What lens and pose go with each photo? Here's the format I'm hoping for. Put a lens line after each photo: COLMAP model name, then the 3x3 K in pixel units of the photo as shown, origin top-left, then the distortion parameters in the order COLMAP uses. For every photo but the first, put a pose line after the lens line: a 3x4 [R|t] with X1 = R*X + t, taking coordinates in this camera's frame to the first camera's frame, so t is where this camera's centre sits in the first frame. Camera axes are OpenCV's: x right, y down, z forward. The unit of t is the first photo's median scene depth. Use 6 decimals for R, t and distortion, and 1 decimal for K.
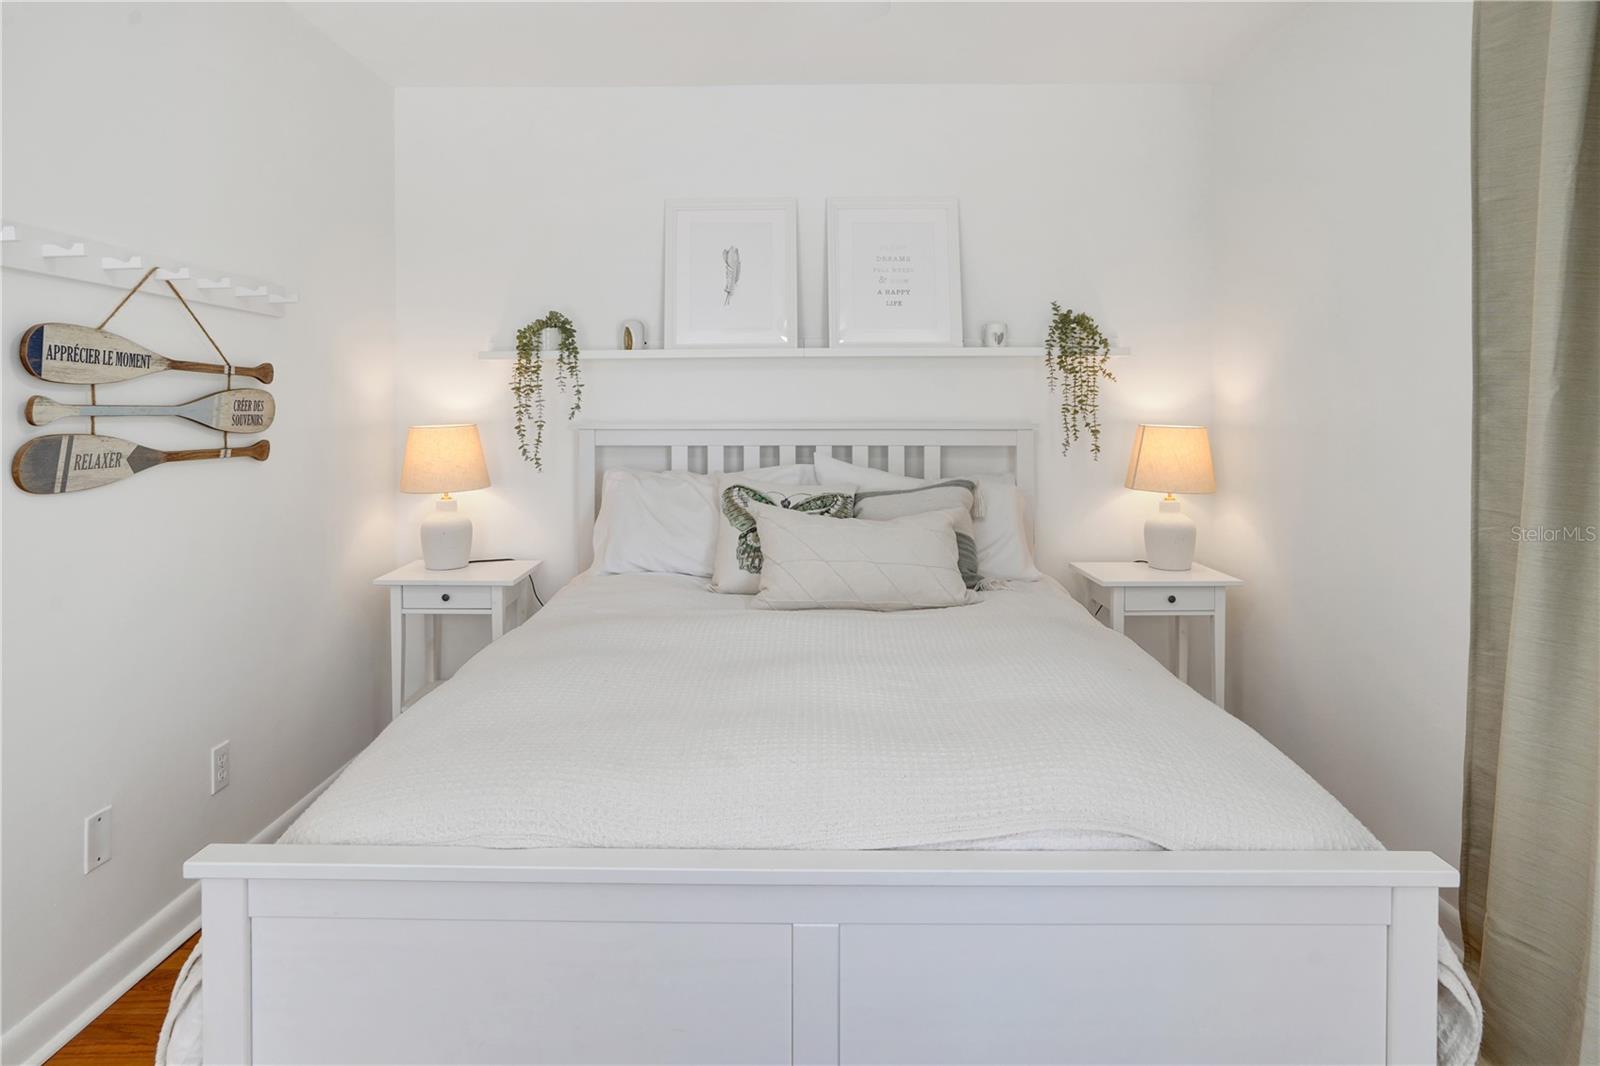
lens RADIAL K [[911.7, 0, 798.0], [0, 911.7, 430.8], [0, 0, 1]] dist [-0.000355, 0.001105]
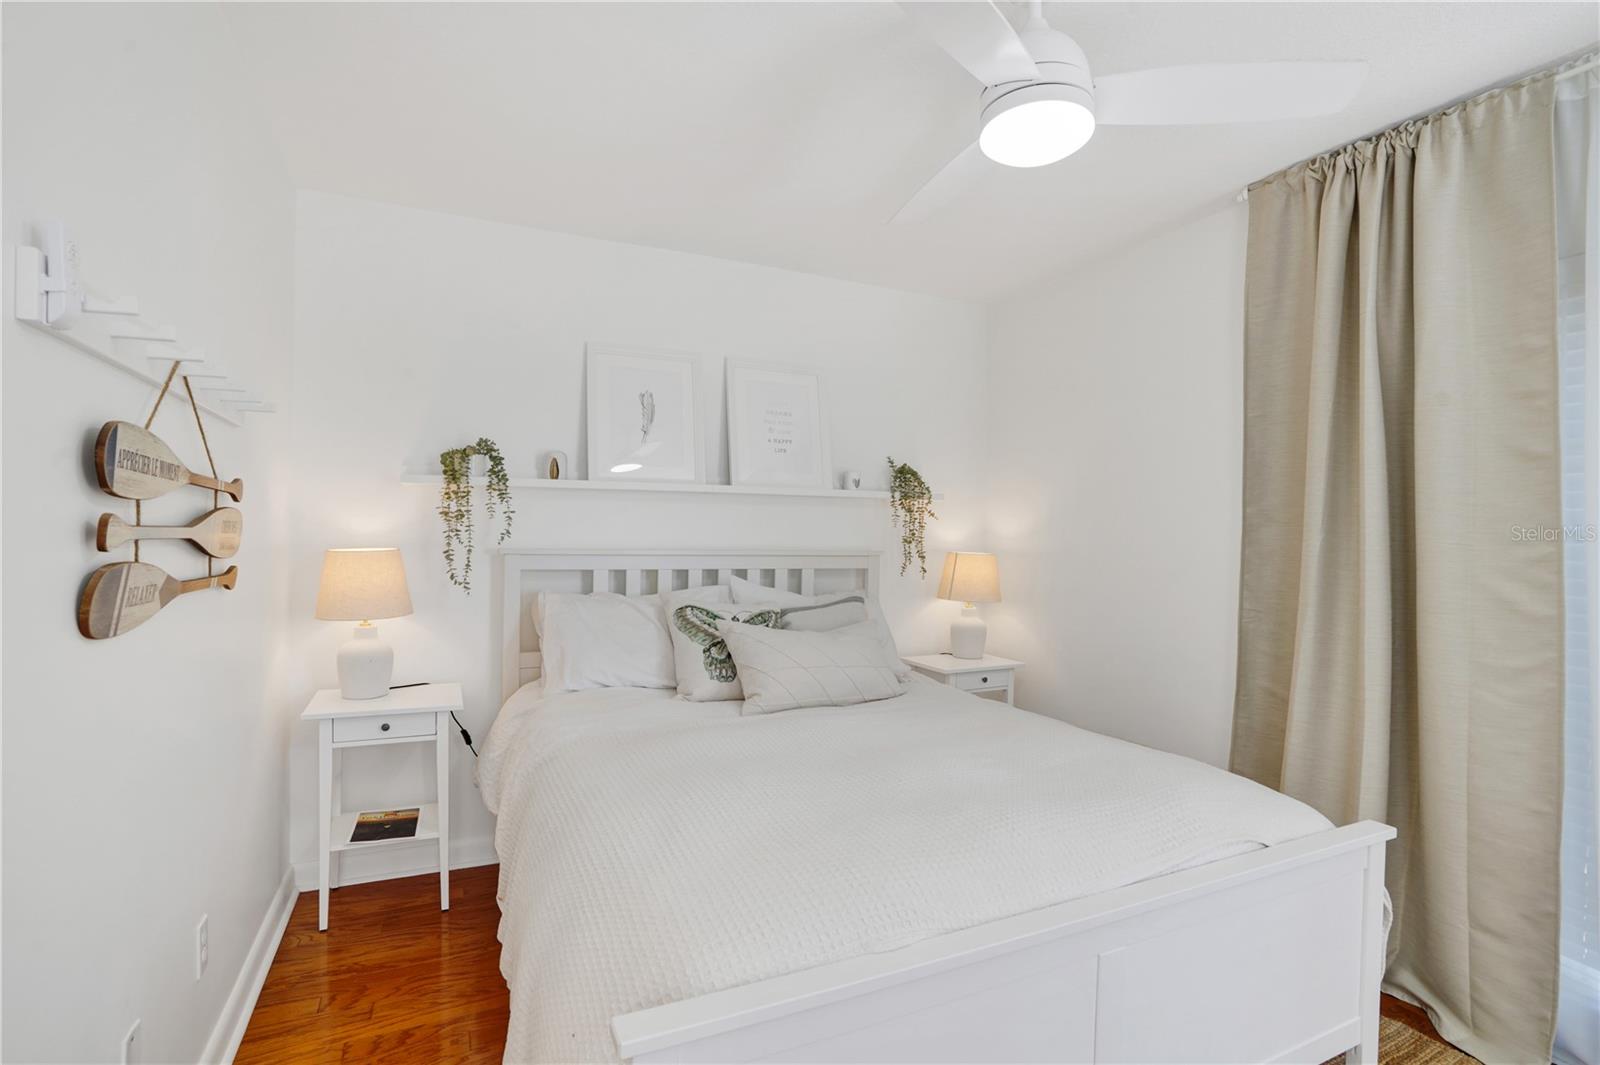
lens RADIAL K [[748.7, 0, 790.0], [0, 748.7, 550.7], [0, 0, 1]] dist [-0.050708, 0.019995]
pose [[0.905042, 0.005641, 0.425284, -0.313309], [-0.004518, 0.999983, -0.003650, -0.003791], [-0.425298, 0.001382, 0.905052, 0.103764]]
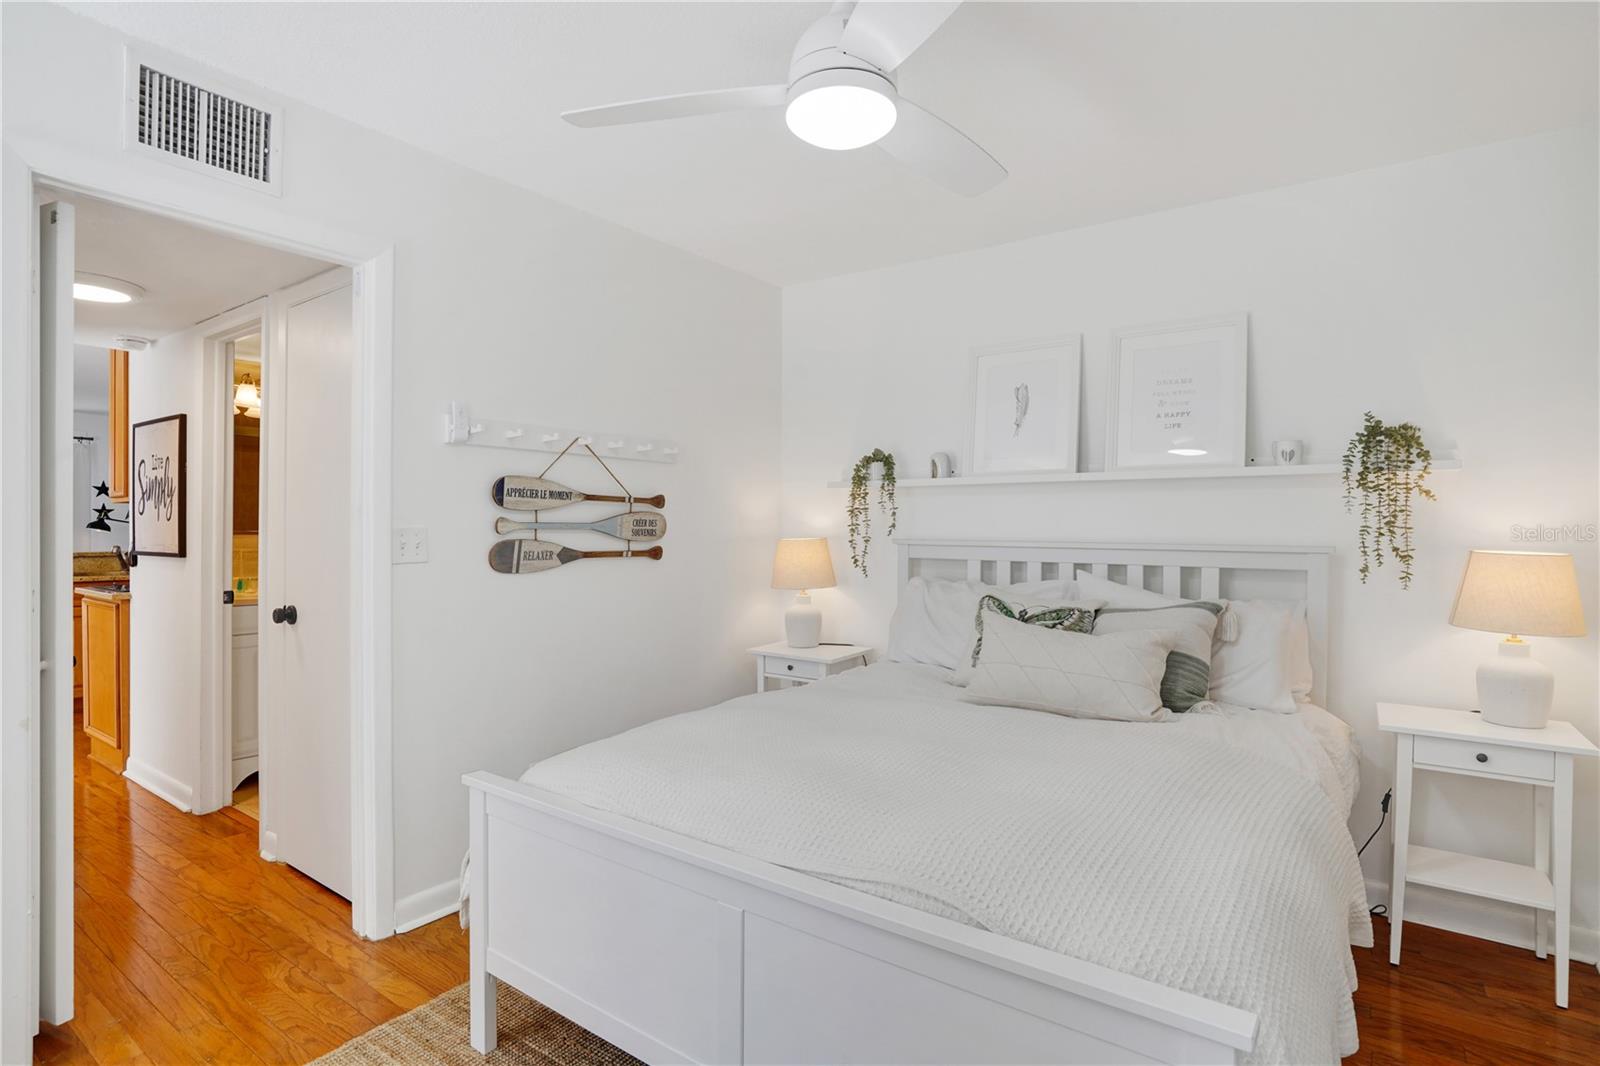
lens RADIAL K [[836.1, 0, 822.9], [0, 836.1, 533.4], [0, 0, 1]] dist [-0.003739, 0.000005]
pose [[0.823782, 0.011521, -0.566790, 0.323442], [-0.021157, 0.999722, -0.010429, -0.001806], [0.566512, 0.020582, 0.823796, 0.015968]]
